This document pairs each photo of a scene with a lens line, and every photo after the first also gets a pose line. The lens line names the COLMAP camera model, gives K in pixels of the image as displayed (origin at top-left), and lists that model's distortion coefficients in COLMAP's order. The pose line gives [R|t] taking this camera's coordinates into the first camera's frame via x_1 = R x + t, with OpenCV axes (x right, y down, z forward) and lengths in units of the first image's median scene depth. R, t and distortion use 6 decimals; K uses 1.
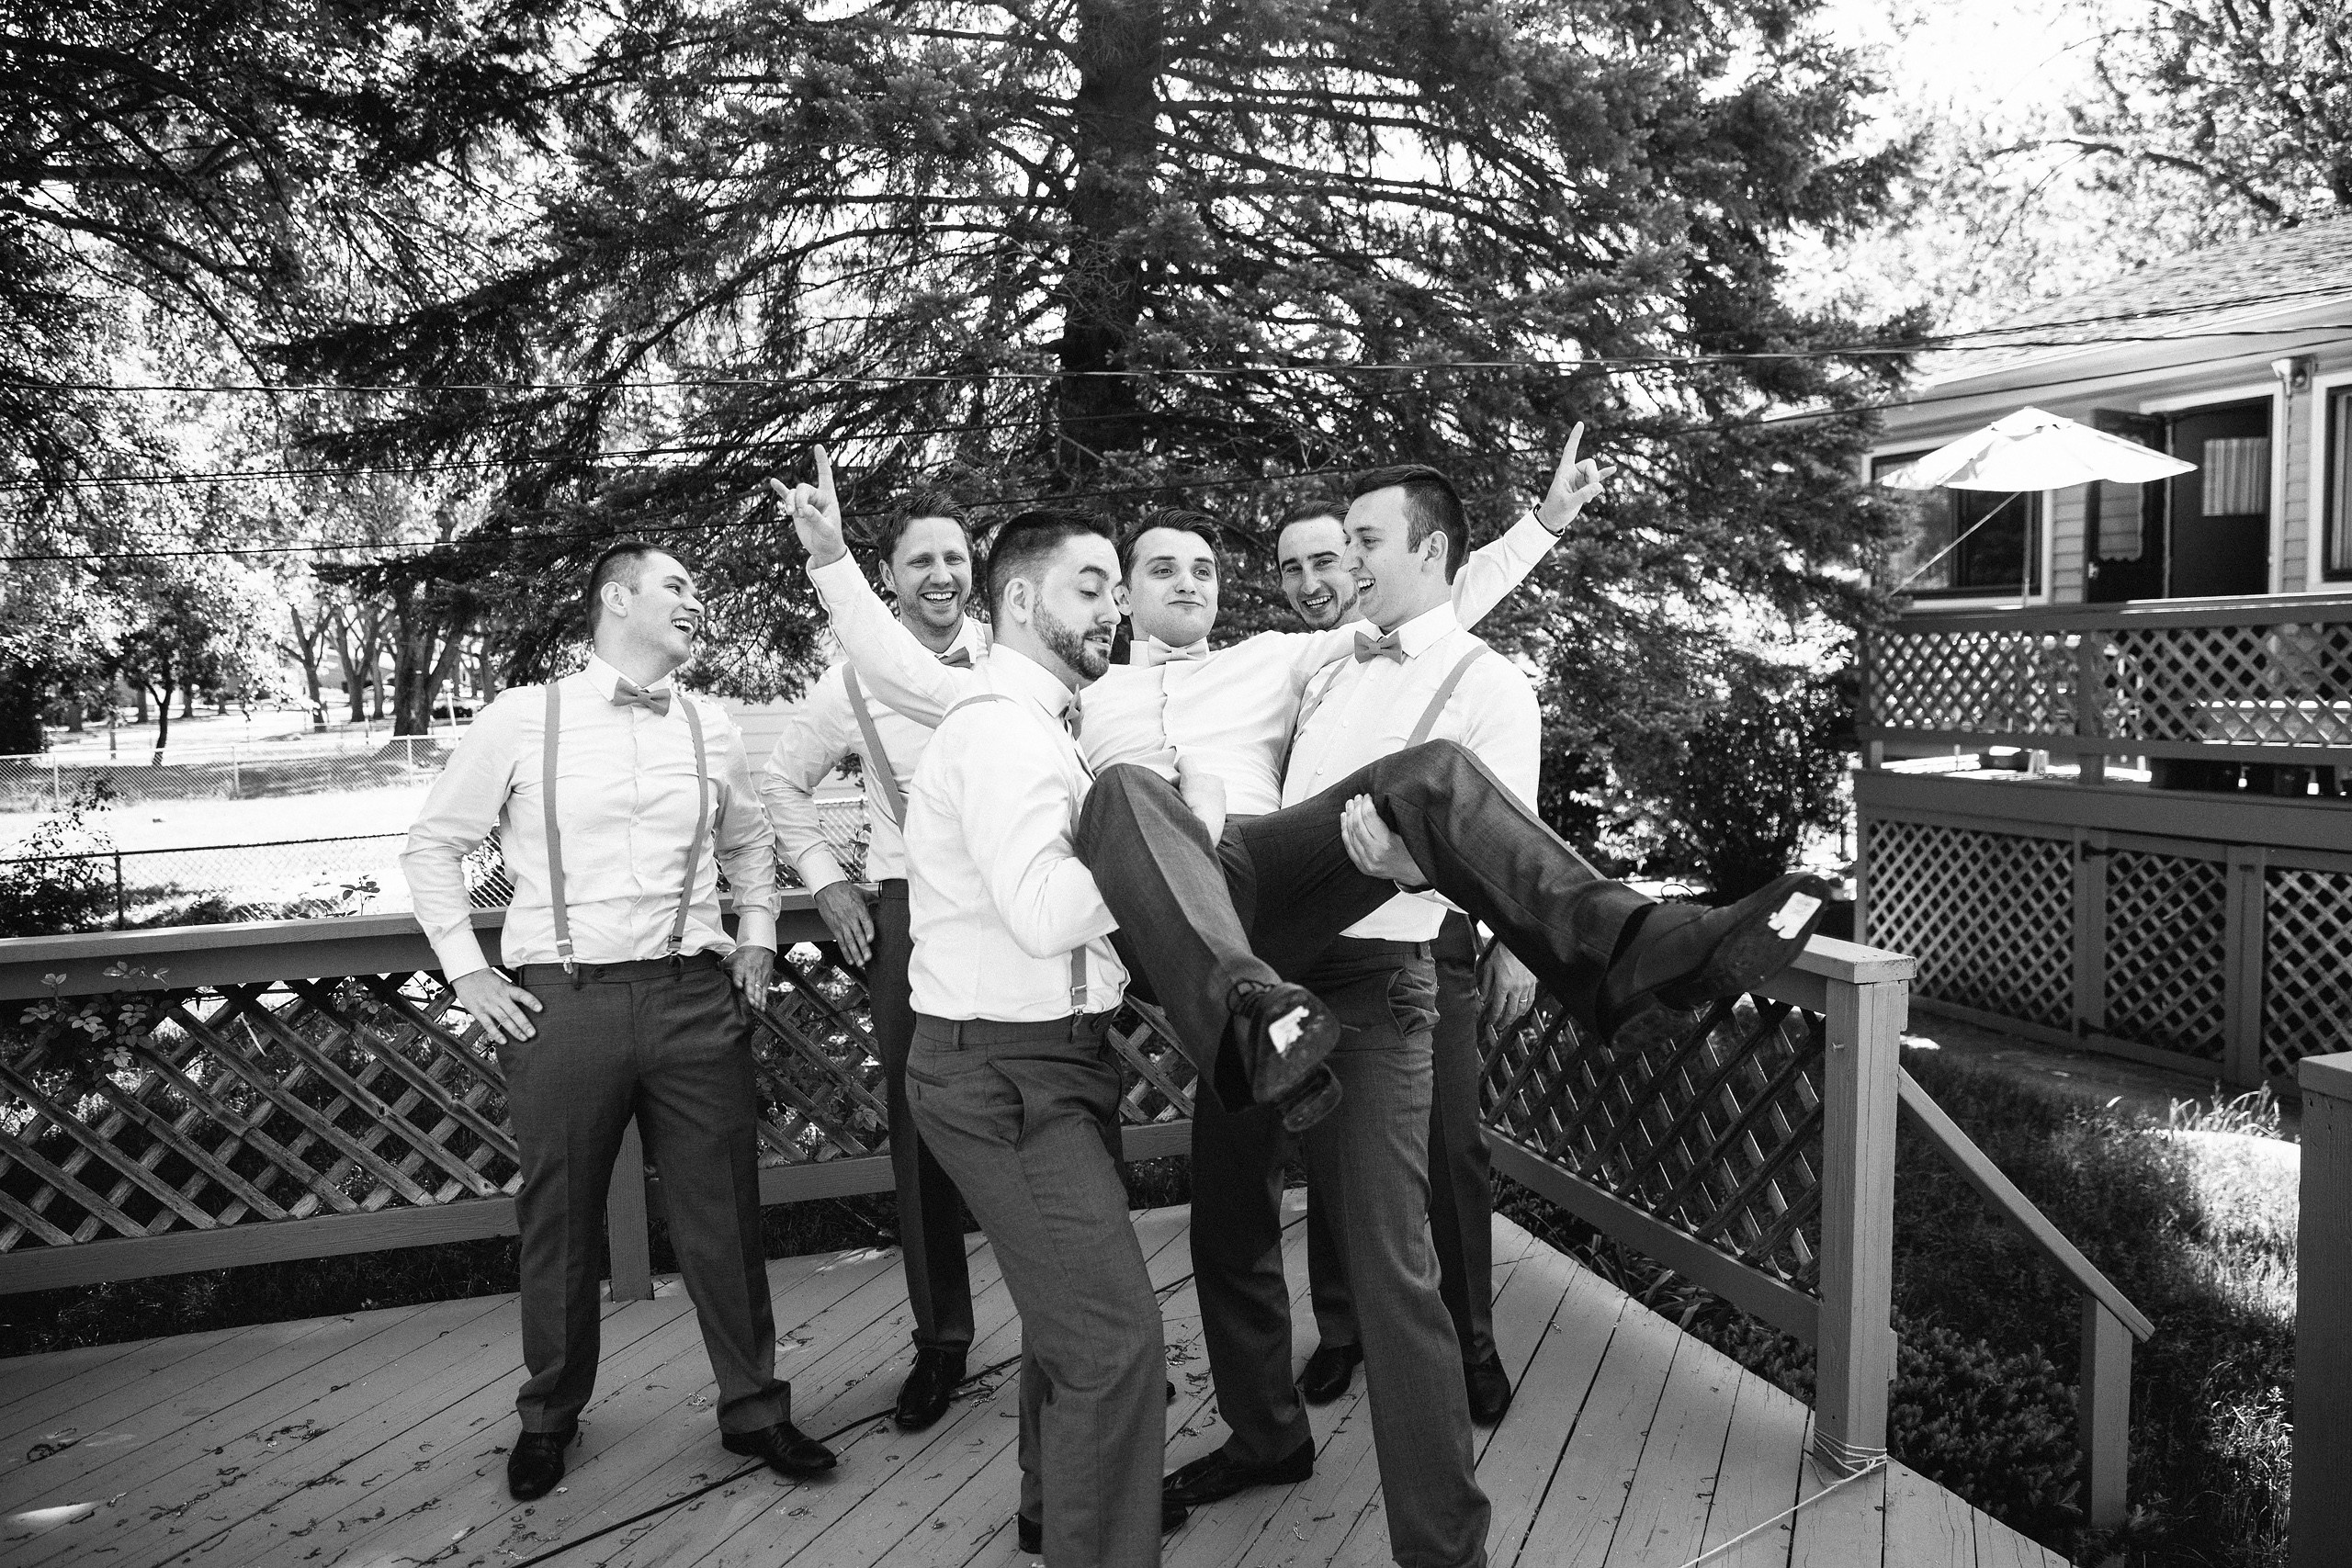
lens RADIAL K [[1748.3, 0, 1176.0], [0, 1748.3, 784.0], [0, 0, 1]] dist [-0.131859, 0.092129]
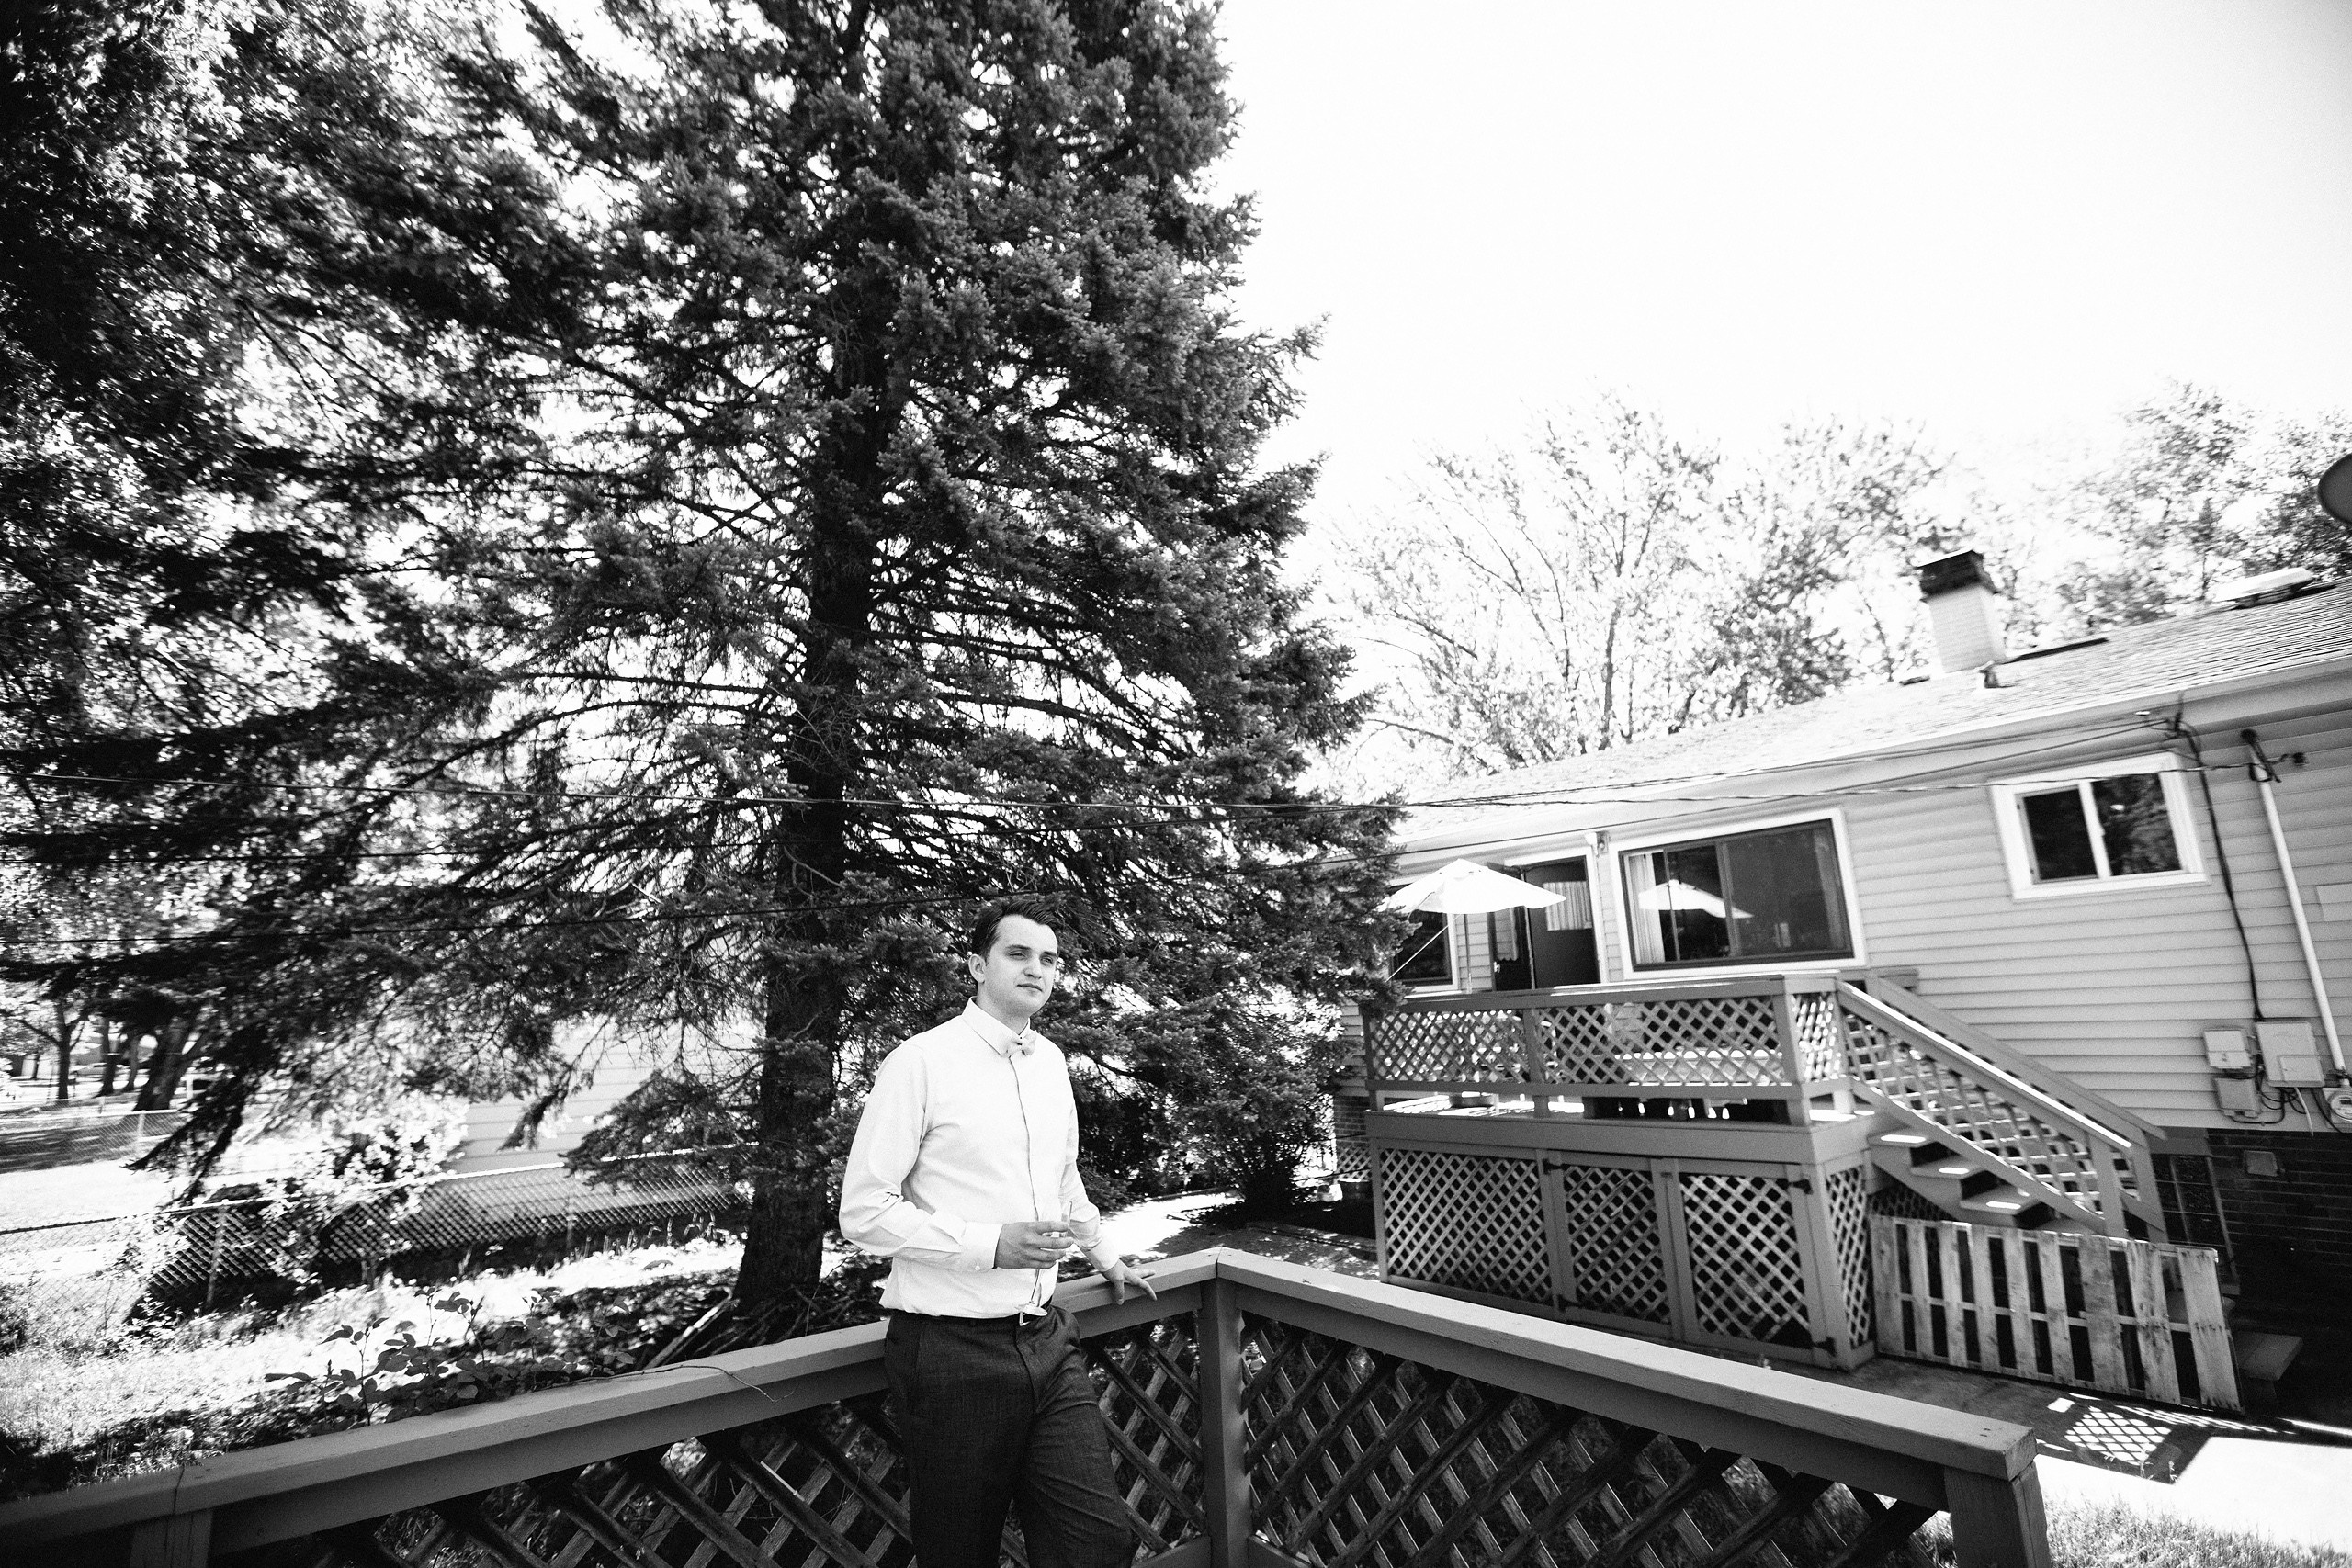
lens RADIAL K [[1055.6, 0, 1164.2], [0, 1055.6, 782.9], [0, 0, 1]] dist [-0.045411, 0.017585]
pose [[0.947312, 0.053196, 0.315865, -0.050774], [0.042973, 0.956091, -0.289901, -0.025590], [-0.317417, 0.288201, 0.903430, 0.210247]]
